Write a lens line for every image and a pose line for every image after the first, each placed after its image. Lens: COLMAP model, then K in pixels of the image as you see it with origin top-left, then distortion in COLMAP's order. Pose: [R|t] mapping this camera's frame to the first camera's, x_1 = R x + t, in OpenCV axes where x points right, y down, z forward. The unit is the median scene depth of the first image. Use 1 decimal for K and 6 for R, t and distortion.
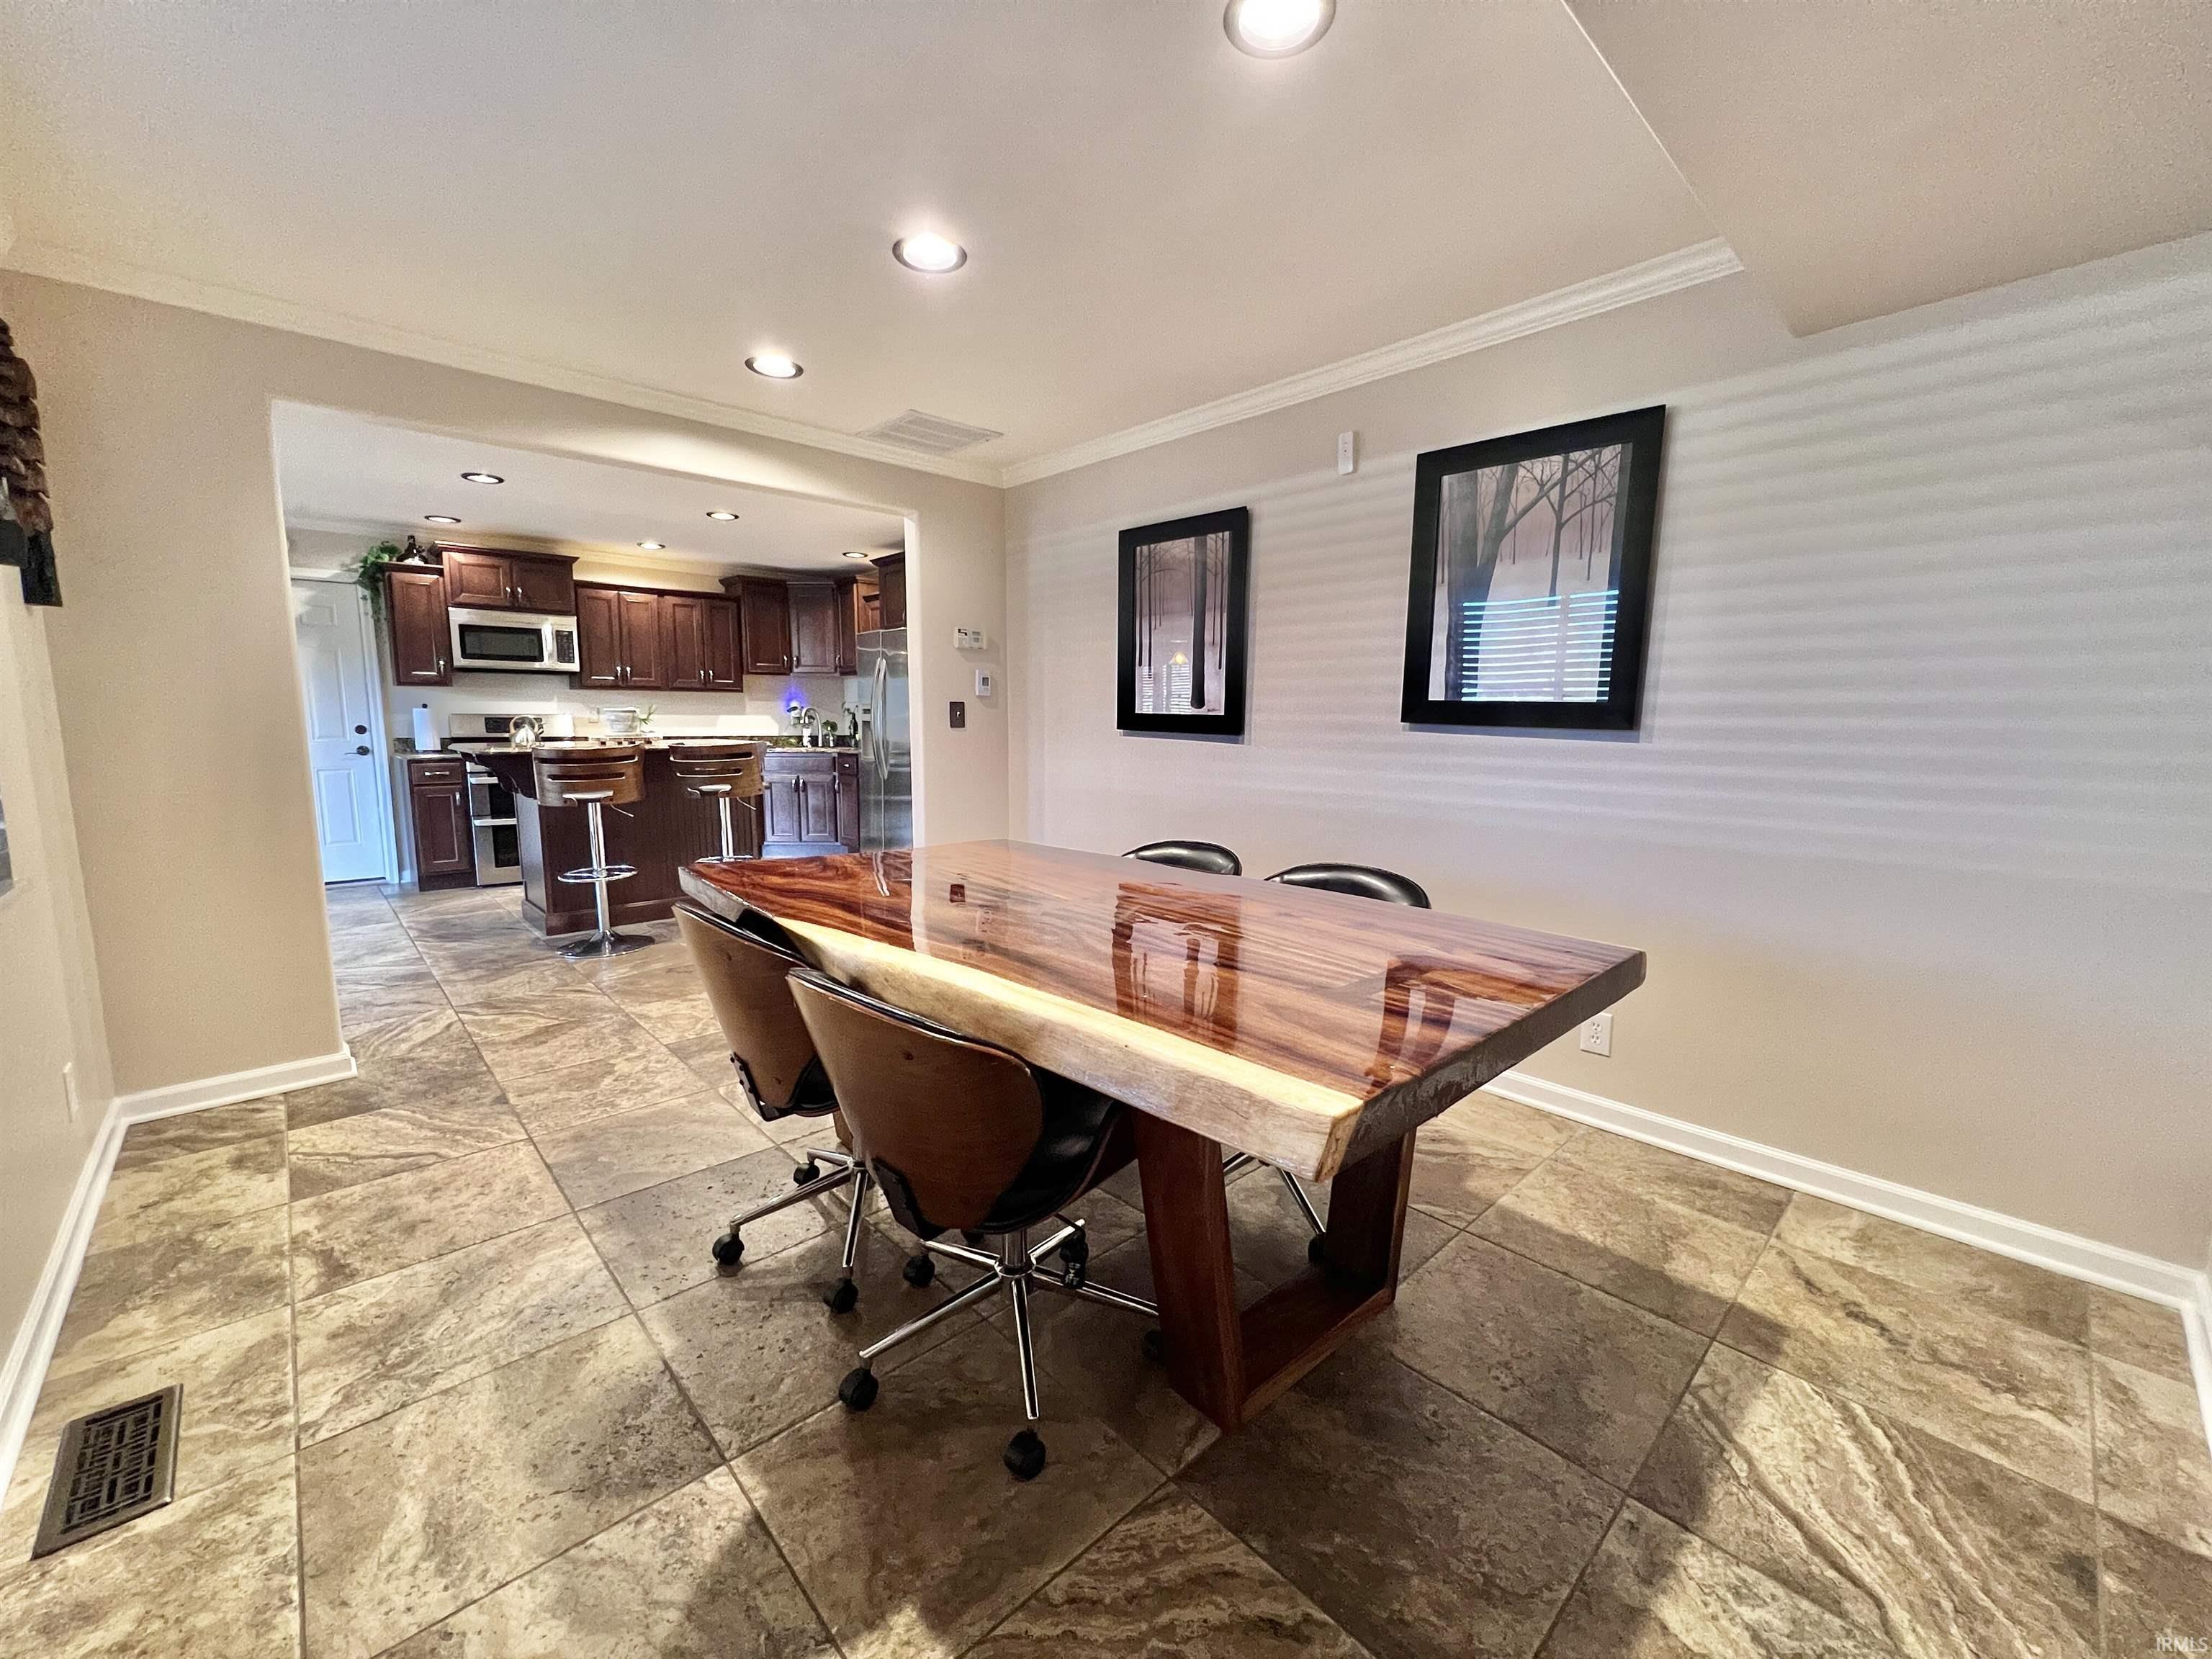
lens RADIAL K [[885.0, 0, 1112.1], [0, 885.0, 834.1], [0, 0, 1]] dist [-0.002132, 0.000723]
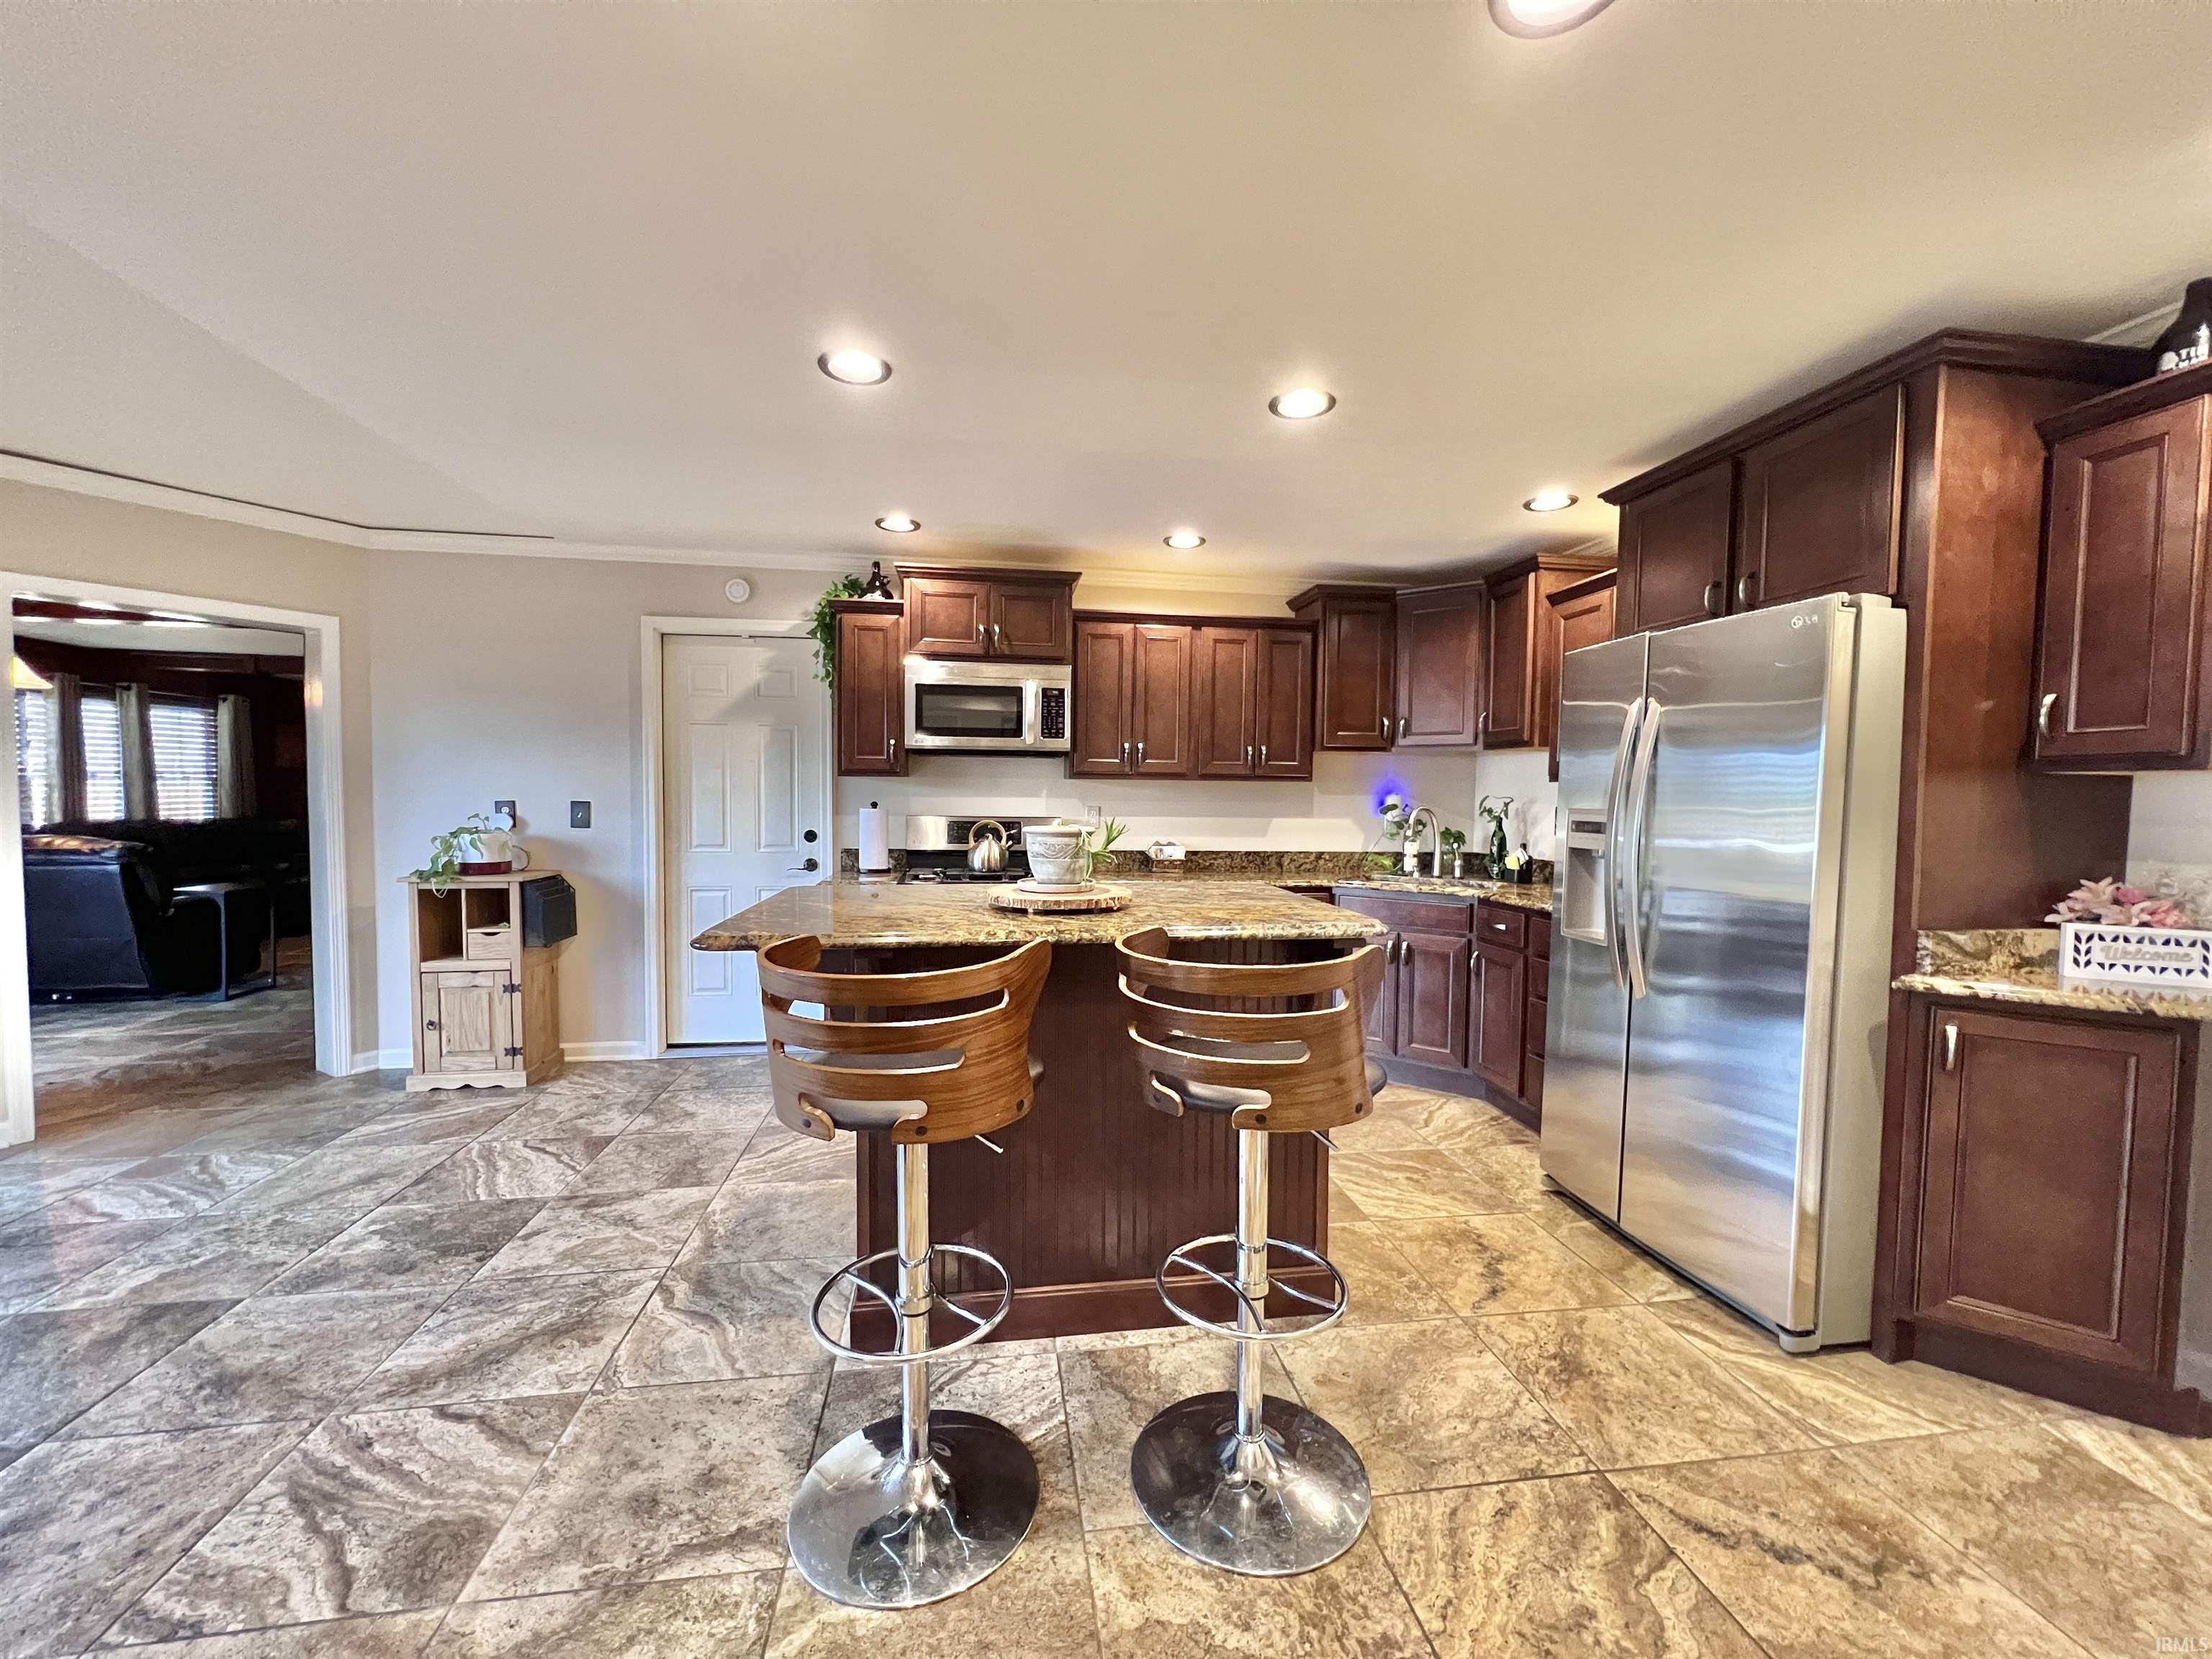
lens RADIAL K [[885.0, 0, 1112.1], [0, 885.0, 834.1], [0, 0, 1]] dist [-0.002132, 0.000723]
pose [[0.824119, 0.029814, -0.565632, -0.349871], [-0.081153, 0.994526, -0.065818, -0.137316], [0.560574, 0.100145, 0.822027, 0.807297]]
